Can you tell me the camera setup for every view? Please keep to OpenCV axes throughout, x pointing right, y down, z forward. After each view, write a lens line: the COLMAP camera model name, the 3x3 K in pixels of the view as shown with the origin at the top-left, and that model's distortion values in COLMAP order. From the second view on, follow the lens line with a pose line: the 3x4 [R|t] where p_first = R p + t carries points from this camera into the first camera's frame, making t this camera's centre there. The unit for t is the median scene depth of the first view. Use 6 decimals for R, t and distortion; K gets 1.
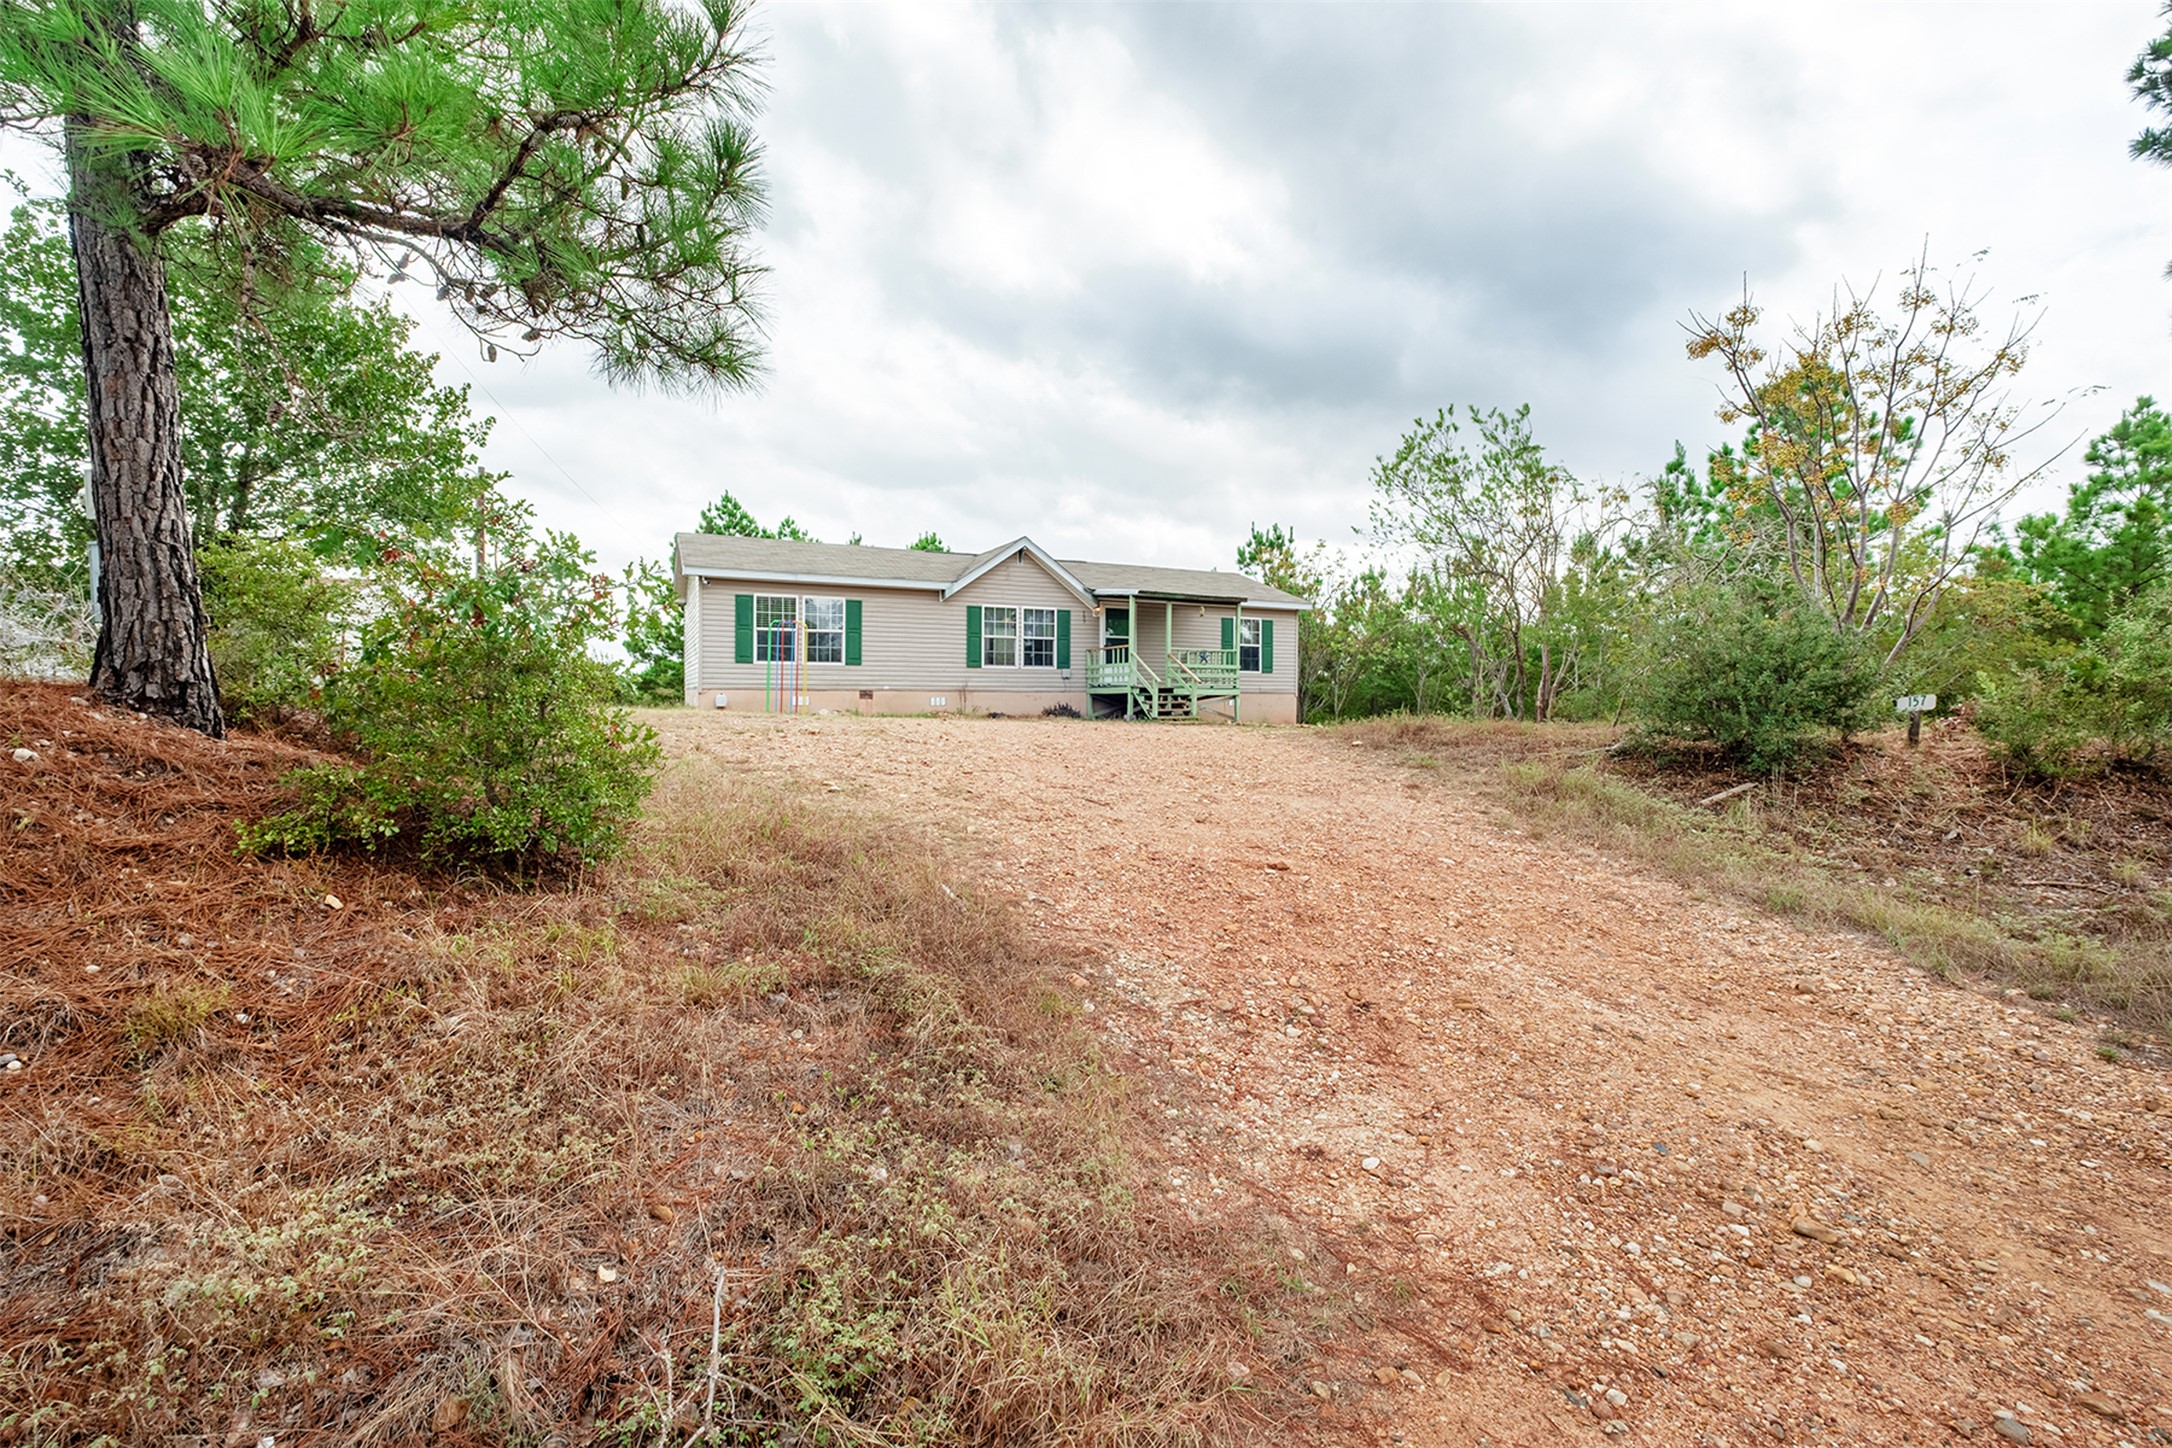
lens RADIAL K [[940.4, 0, 1080.6], [0, 940.4, 718.9], [0, 0, 1]] dist [-0.001094, -0.004090]
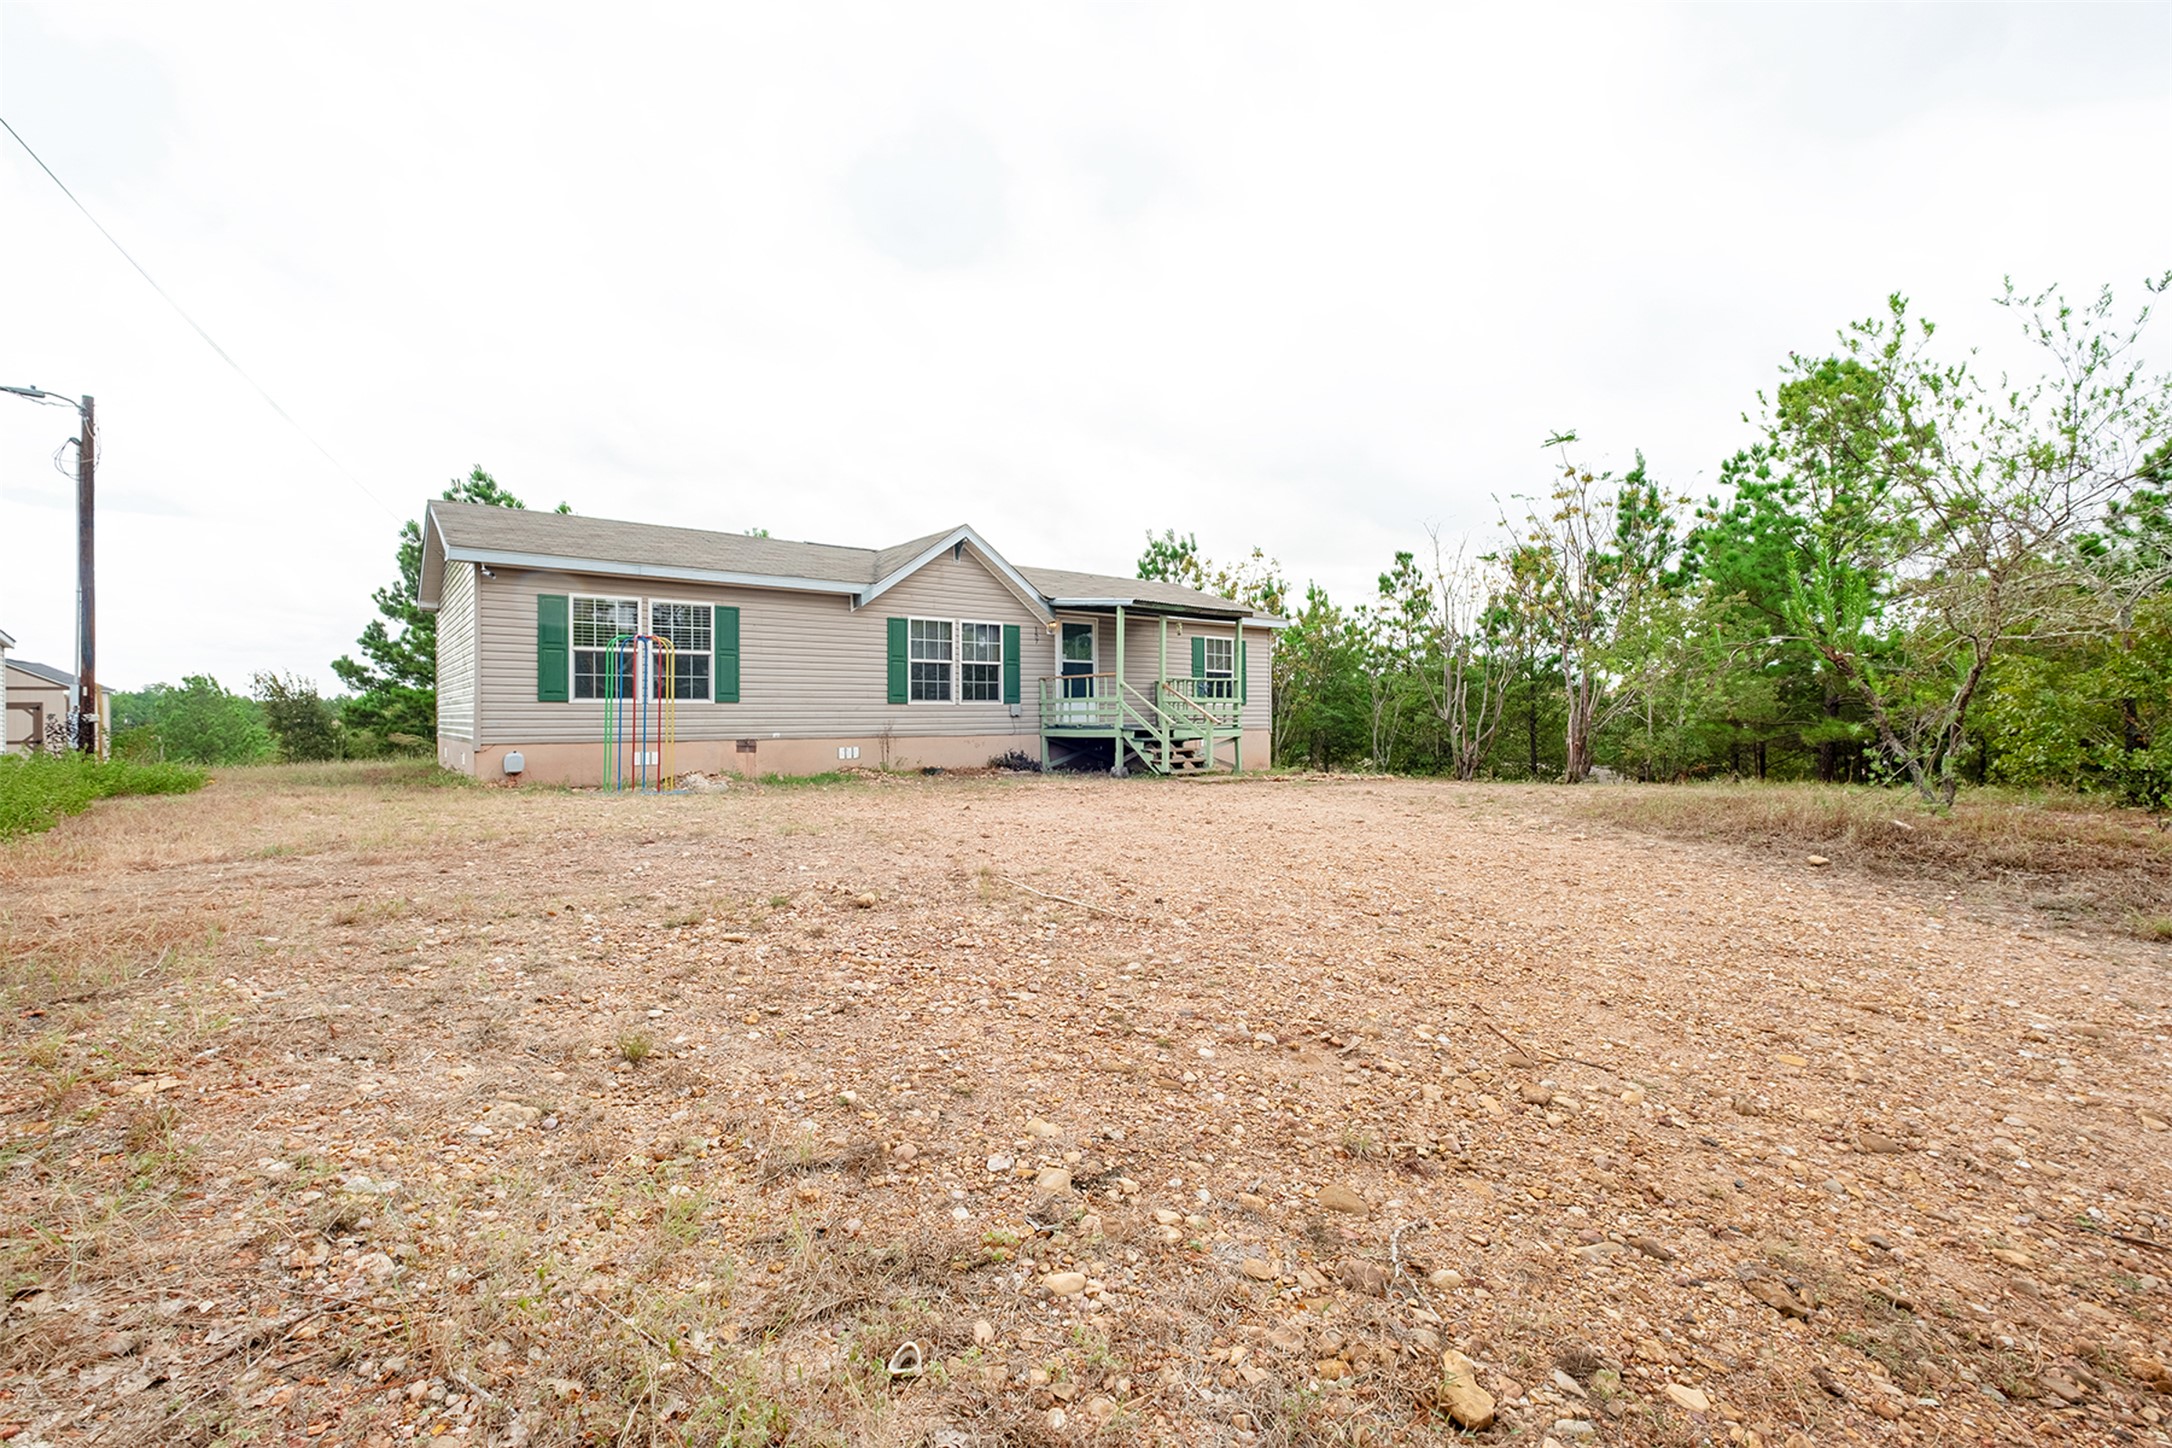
lens RADIAL K [[940.4, 0, 1080.6], [0, 940.4, 718.9], [0, 0, 1]] dist [-0.001094, -0.004090]
pose [[0.974338, -0.010157, 0.224859, -0.137578], [0.014231, 0.999763, -0.016505, -0.029078], [-0.224638, 0.019281, 0.974252, 0.269658]]
